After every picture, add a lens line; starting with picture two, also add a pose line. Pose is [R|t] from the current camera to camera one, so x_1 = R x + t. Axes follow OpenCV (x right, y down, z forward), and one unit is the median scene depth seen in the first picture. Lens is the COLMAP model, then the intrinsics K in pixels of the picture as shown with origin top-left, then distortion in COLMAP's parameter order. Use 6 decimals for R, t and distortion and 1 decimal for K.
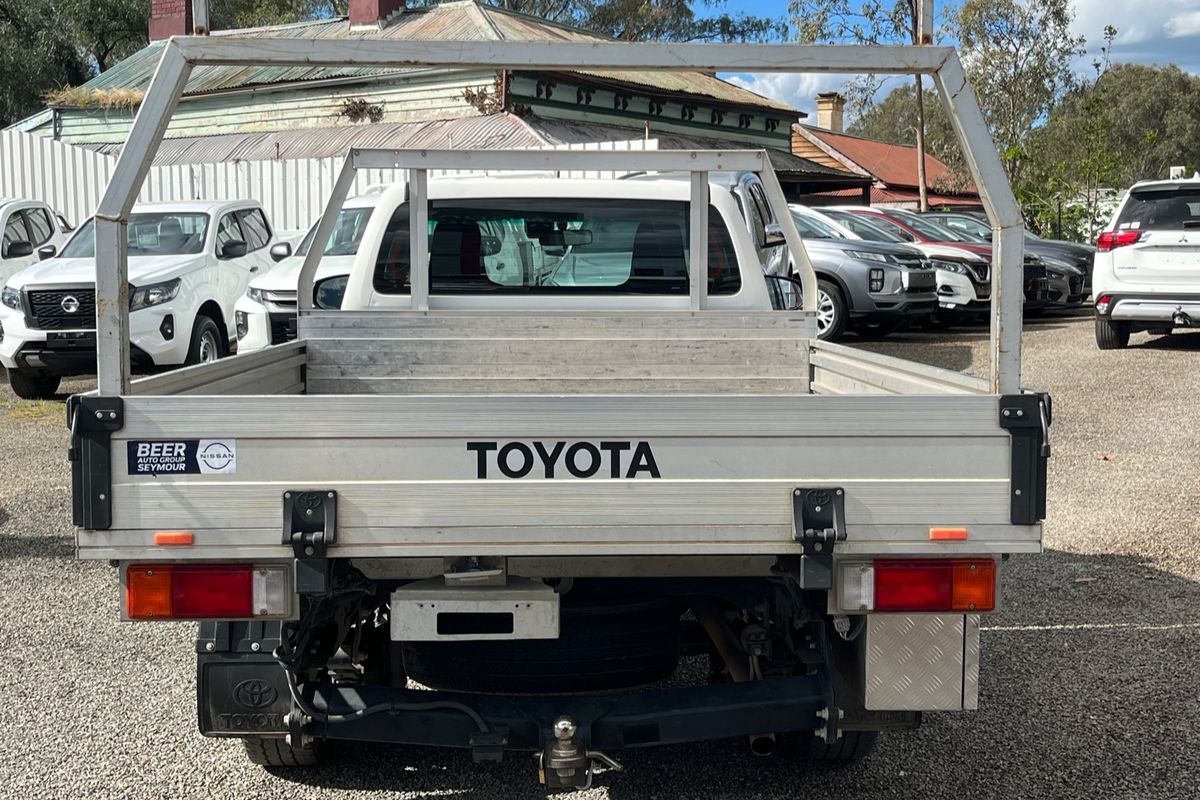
lens RADIAL K [[1535.8, 0, 600.0], [0, 1535.8, 400.0], [0, 0, 1]] dist [0.177069, -0.563905]
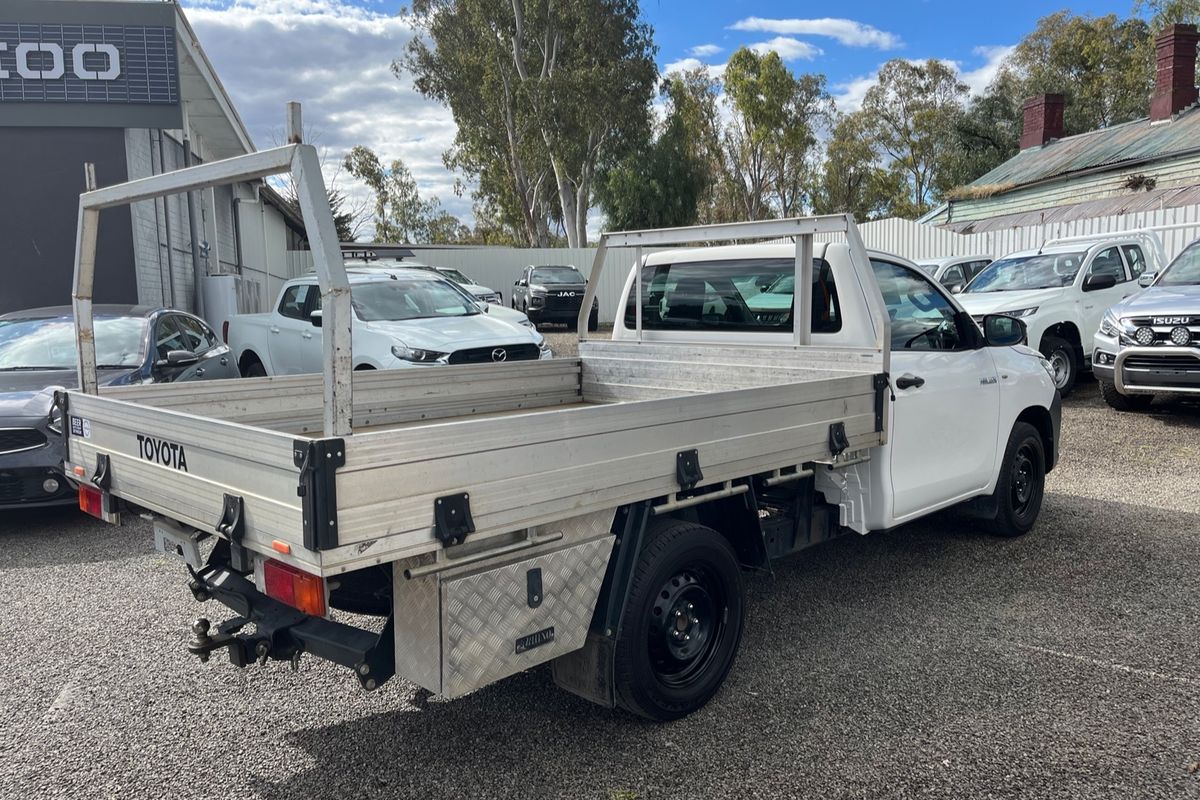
lens RADIAL K [[912.1, 0, 600.0], [0, 912.1, 400.0], [0, 0, 1]] dist [0.064803, -0.098921]
pose [[0.693413, 0.068960, -0.717233, 0.496692], [-0.049407, 0.997617, 0.048152, -0.041806], [0.718844, 0.002047, 0.695168, 0.361799]]
